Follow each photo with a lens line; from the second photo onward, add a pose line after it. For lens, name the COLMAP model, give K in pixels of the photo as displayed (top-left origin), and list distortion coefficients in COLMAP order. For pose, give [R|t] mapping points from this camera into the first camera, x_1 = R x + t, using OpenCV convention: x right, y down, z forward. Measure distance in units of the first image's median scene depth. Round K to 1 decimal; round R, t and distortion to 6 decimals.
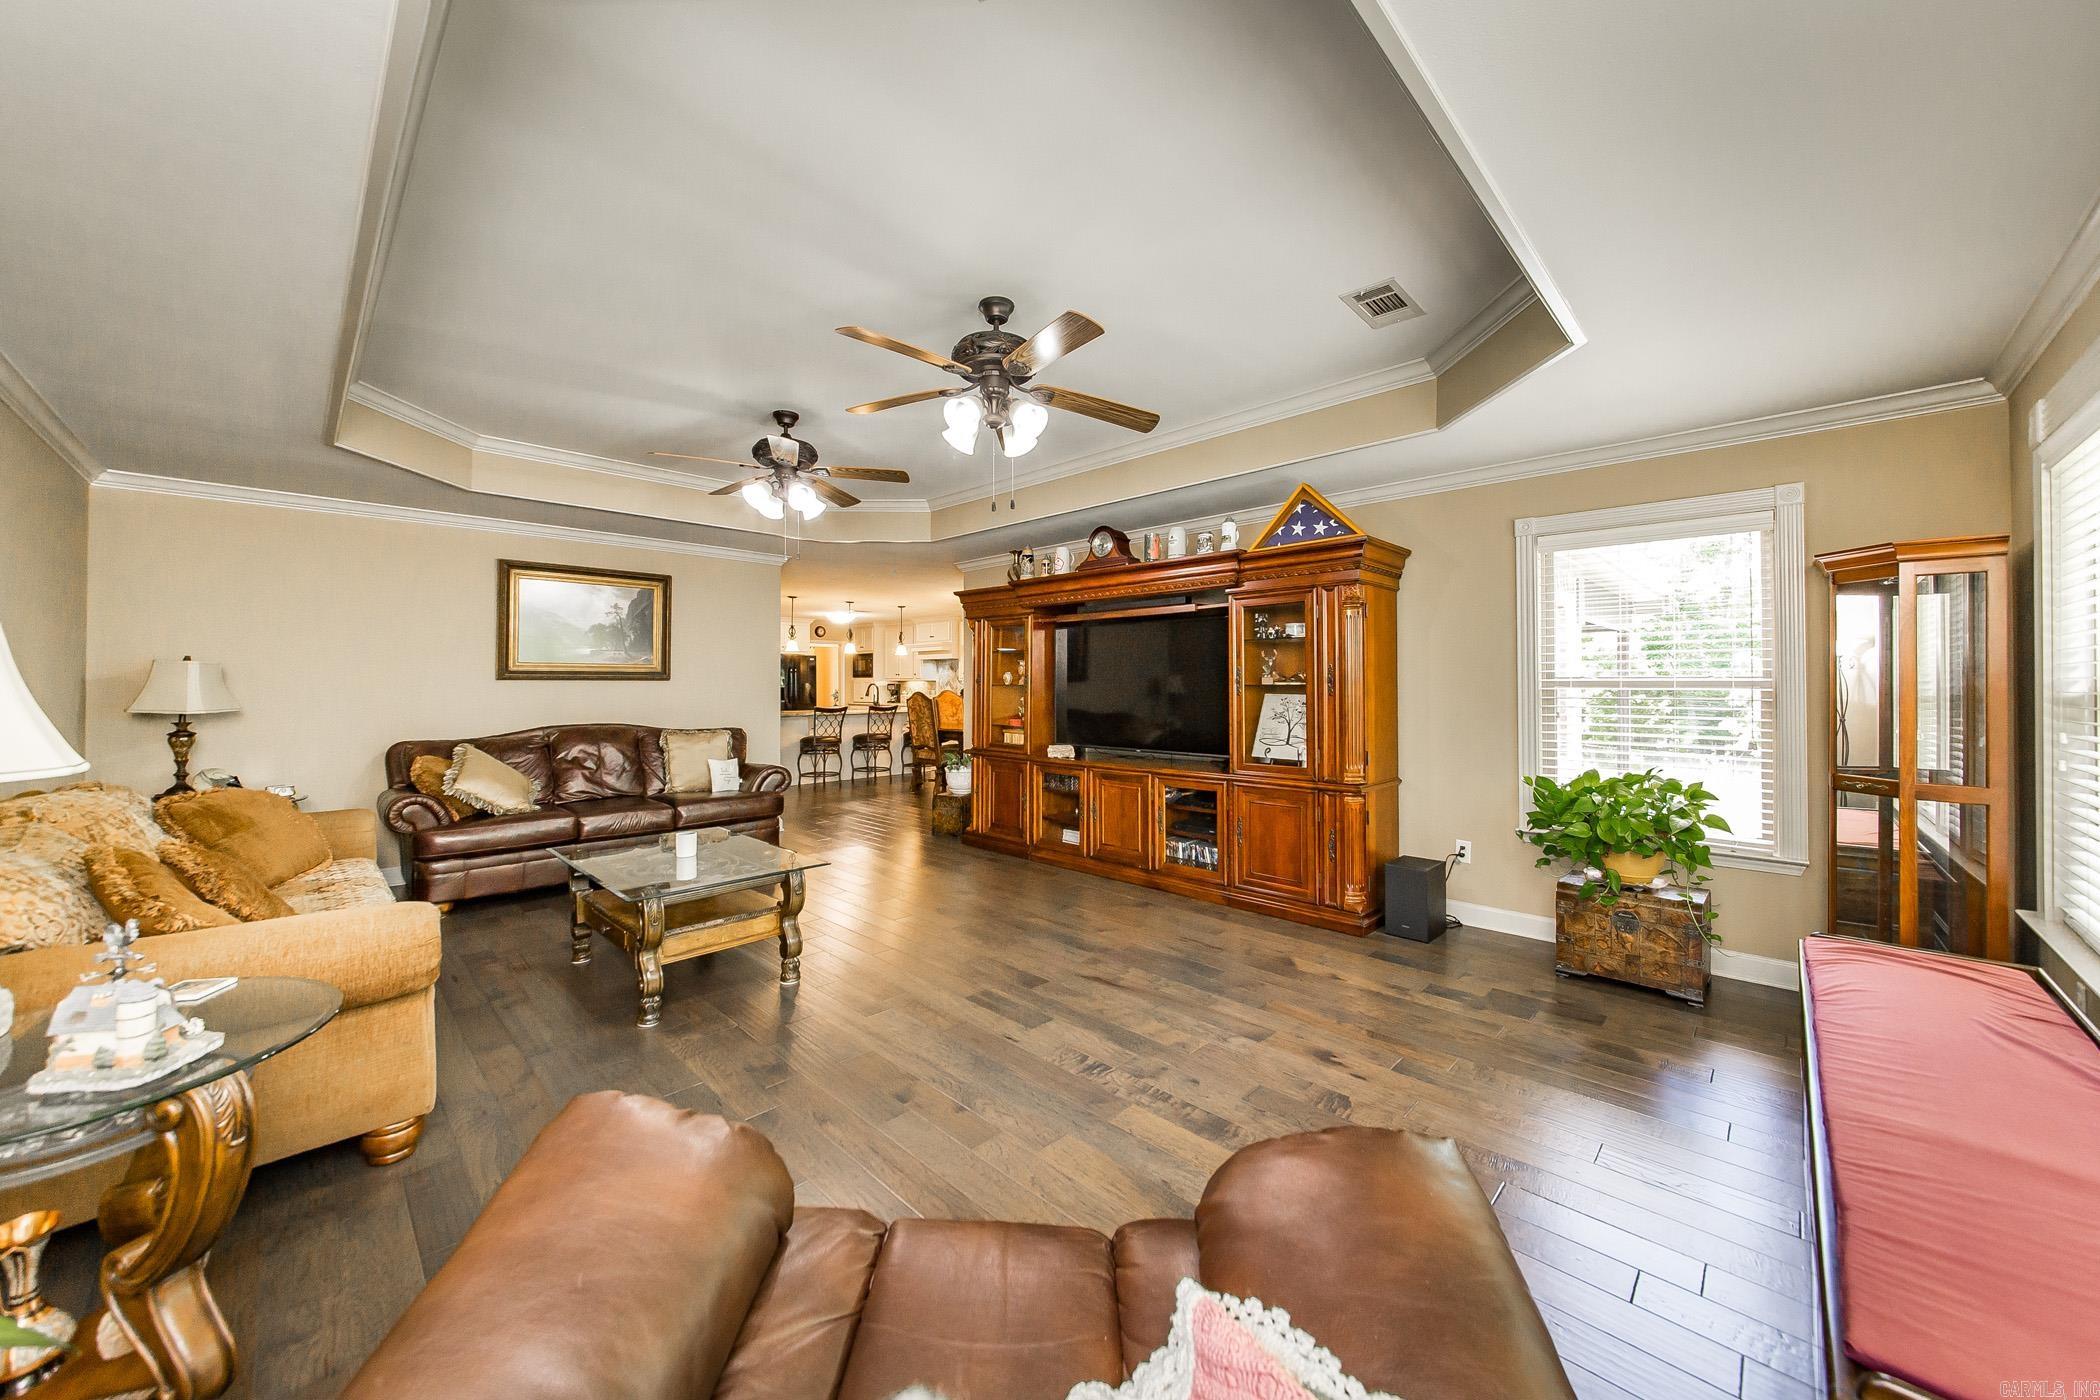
lens RADIAL K [[749.5, 0, 1037.1], [0, 749.5, 685.4], [0, 0, 1]] dist [-0.001481, 0.000324]
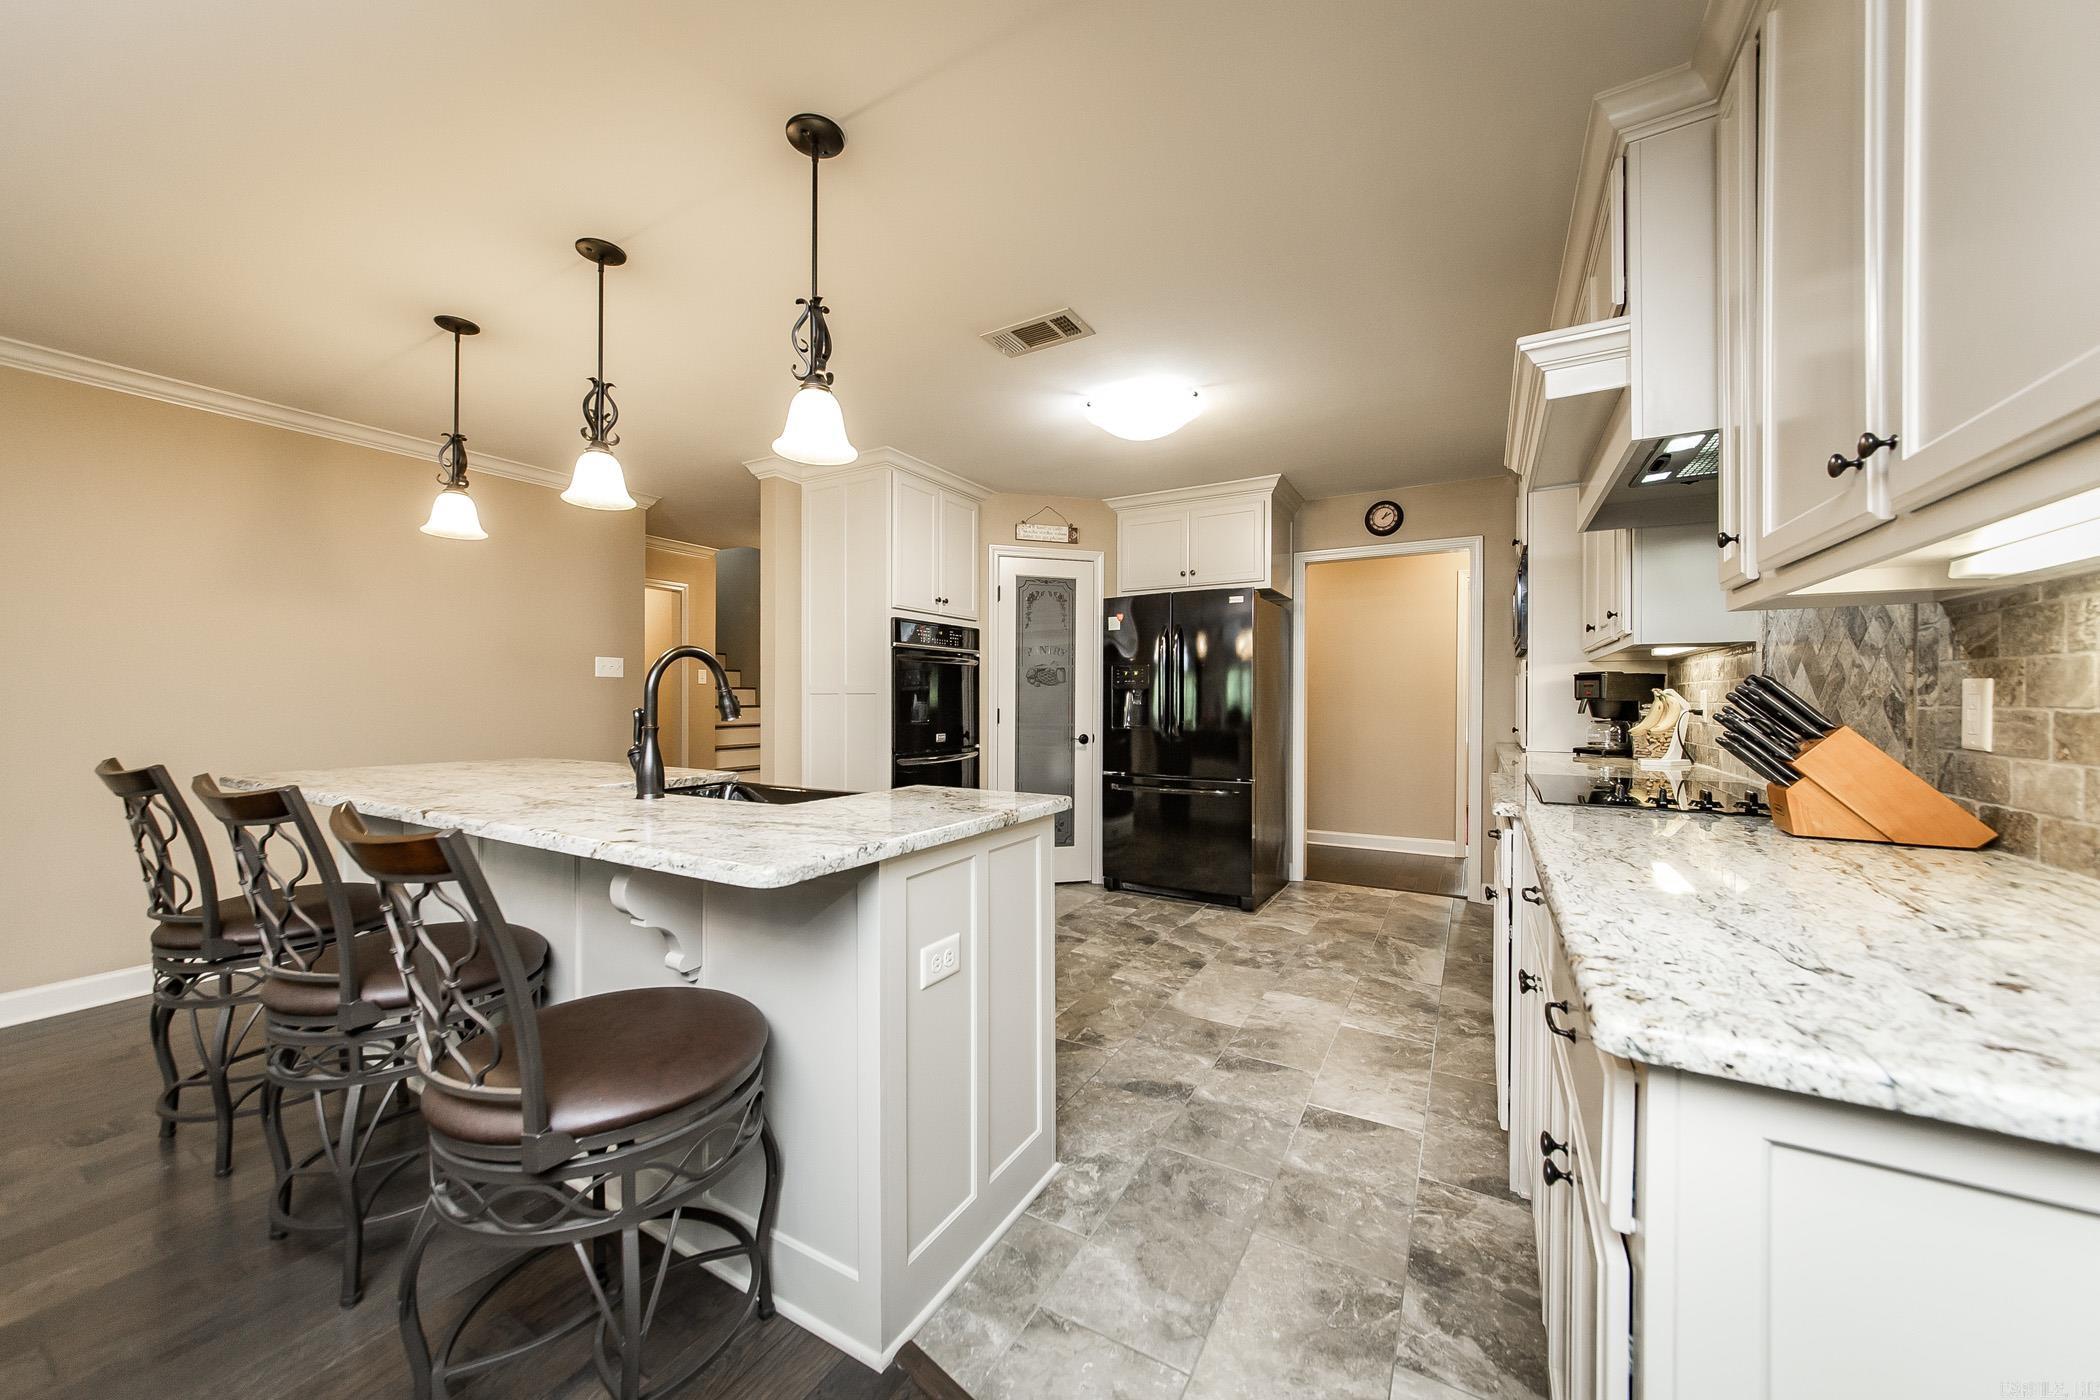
lens RADIAL K [[749.5, 0, 1050.7], [0, 749.5, 702.2], [0, 0, 1]] dist [-0.001481, 0.000324]
pose [[0.272005, 0.003596, -0.962289, -0.022870], [-0.006210, 0.999979, 0.001982, 0.009735], [0.962276, 0.005436, 0.272022, 1.027412]]
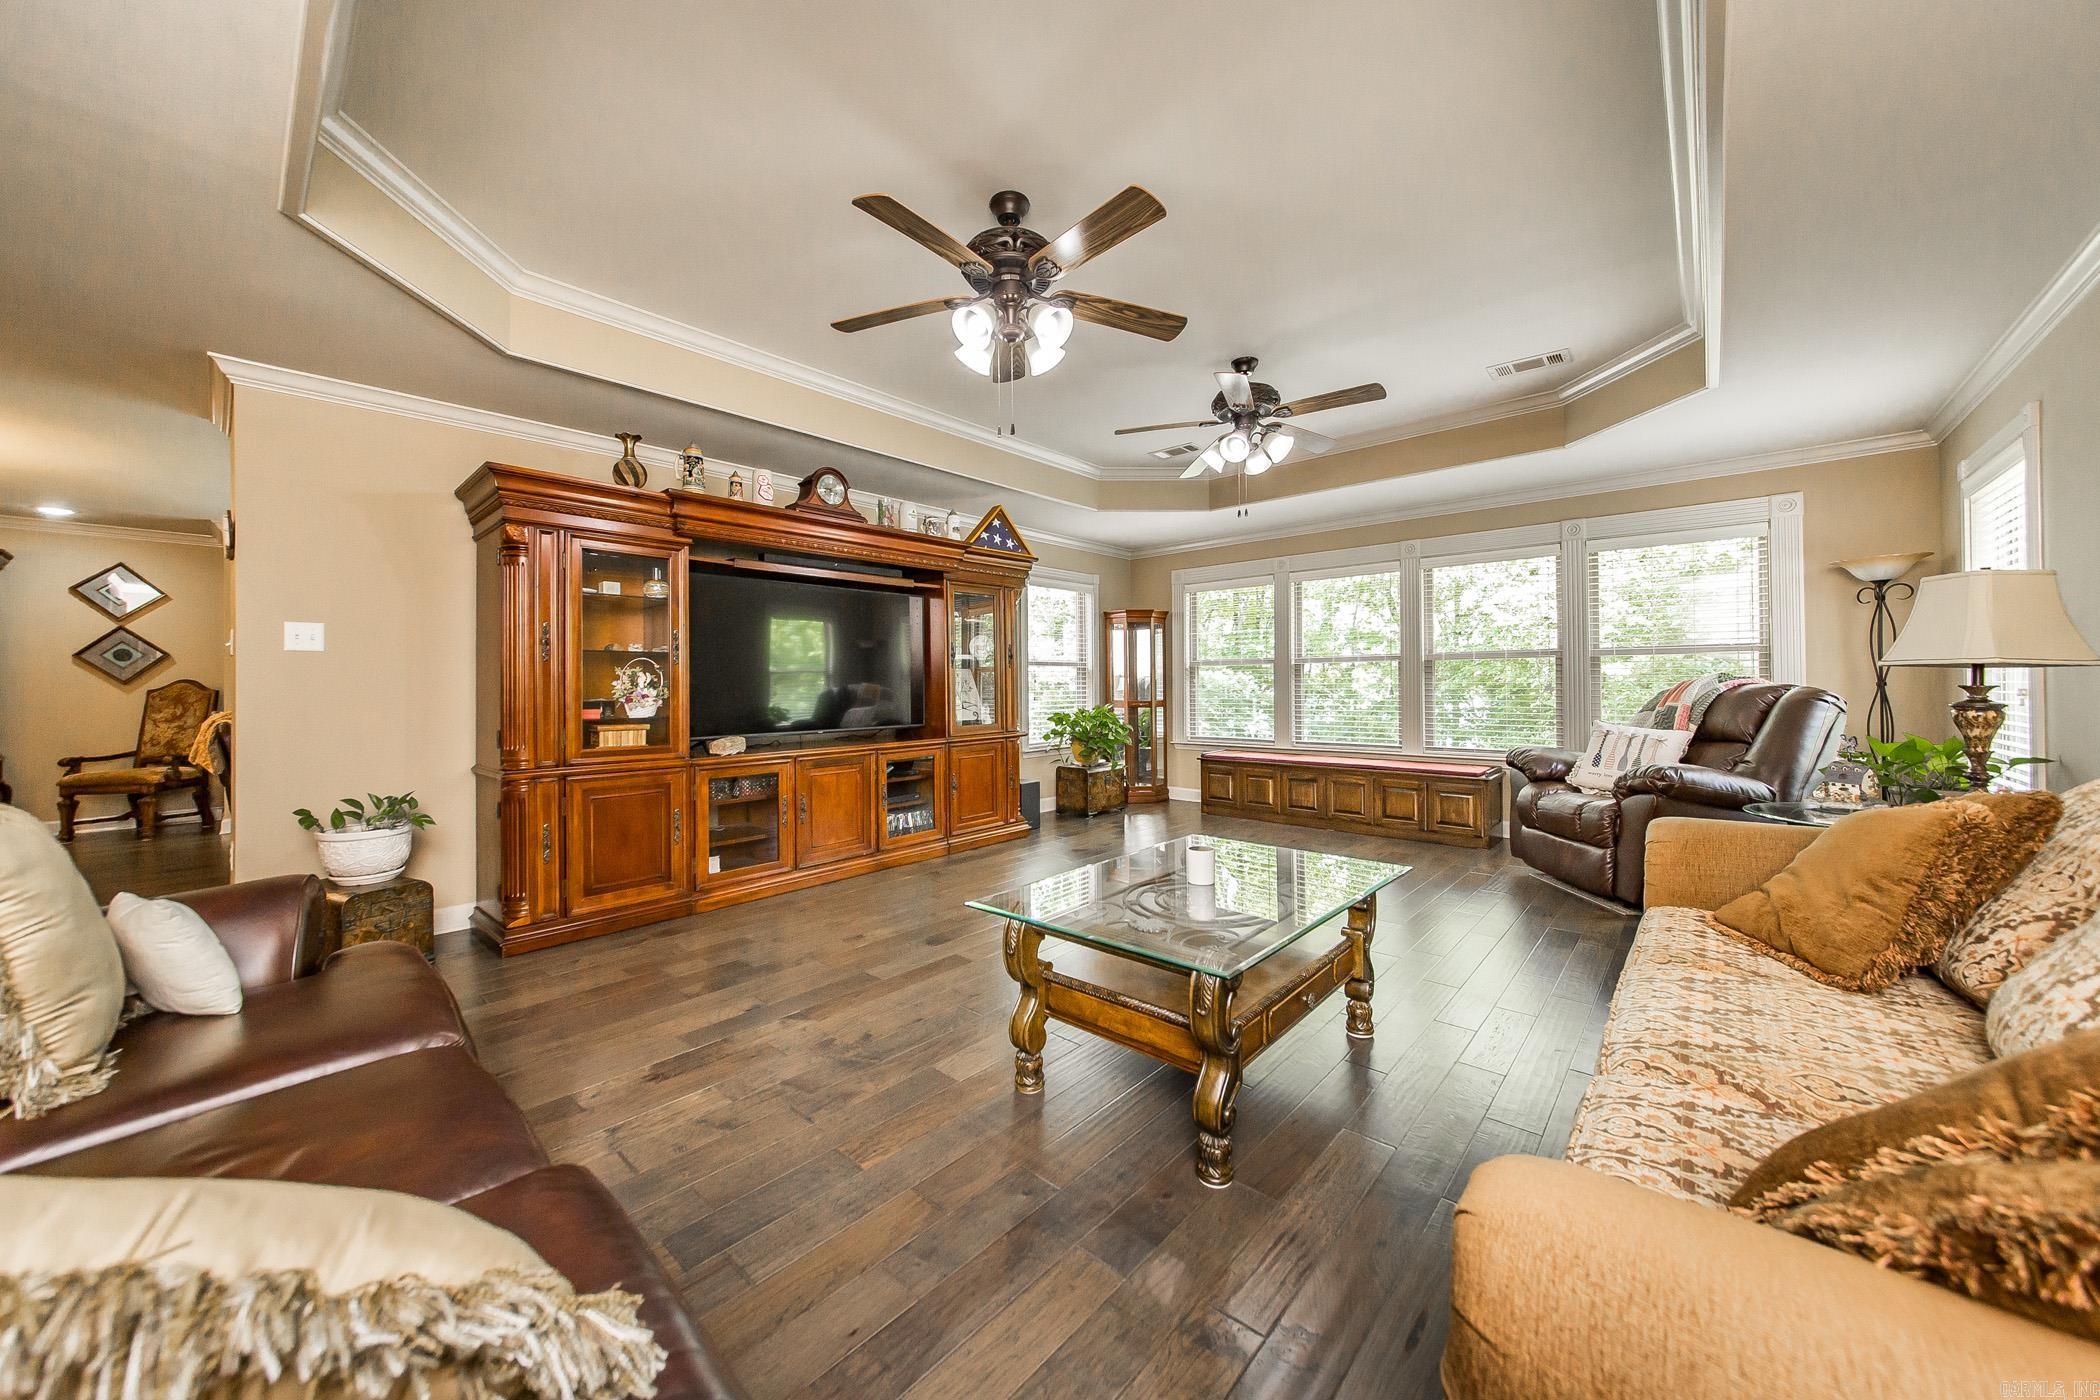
lens RADIAL K [[749.5, 0, 1067.6], [0, 749.5, 689.5], [0, 0, 1]] dist [-0.001481, 0.000324]
pose [[-0.044981, -0.007259, 0.998961, -0.351868], [0.009549, 0.999925, 0.007696, 0.015752], [-0.998942, 0.009886, -0.044908, 0.346867]]
